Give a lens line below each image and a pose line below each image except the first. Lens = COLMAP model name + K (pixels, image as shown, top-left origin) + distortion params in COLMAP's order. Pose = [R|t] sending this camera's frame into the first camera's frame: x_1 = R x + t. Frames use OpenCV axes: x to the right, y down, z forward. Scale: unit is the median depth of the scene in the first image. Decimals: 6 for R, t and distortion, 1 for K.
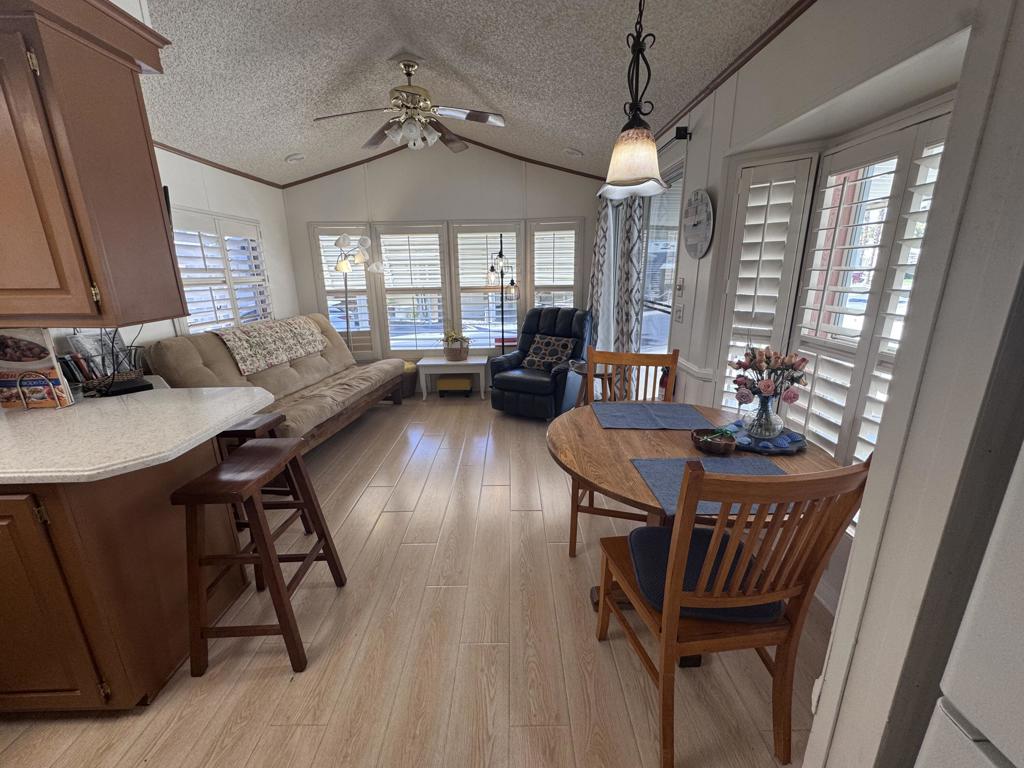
lens RADIAL K [[411.9, 0, 516.2], [0, 411.9, 375.7], [0, 0, 1]] dist [-0.000628, -0.000003]
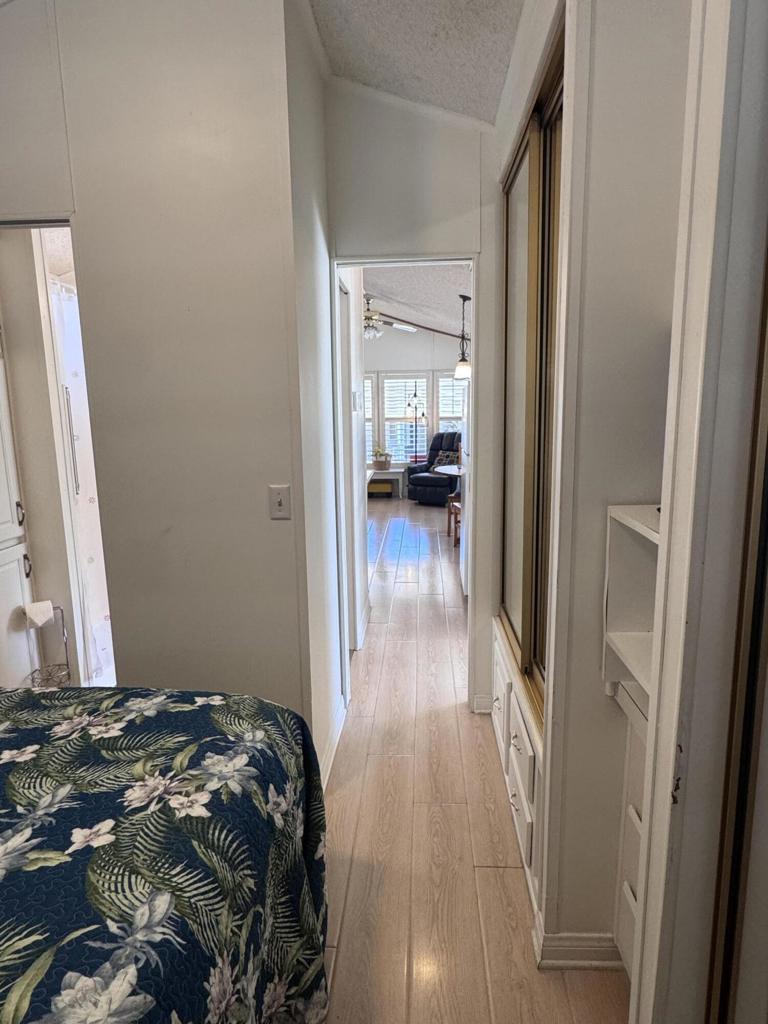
lens RADIAL K [[598.9, 0, 387.4], [0, 598.9, 515.7], [0, 0, 1]] dist [-0.008273, -0.000415]
pose [[0.997714, 0.017582, -0.065251, 0.006802], [-0.022203, 0.997245, -0.070784, 0.252631], [0.063826, 0.072071, 0.995355, -0.966189]]
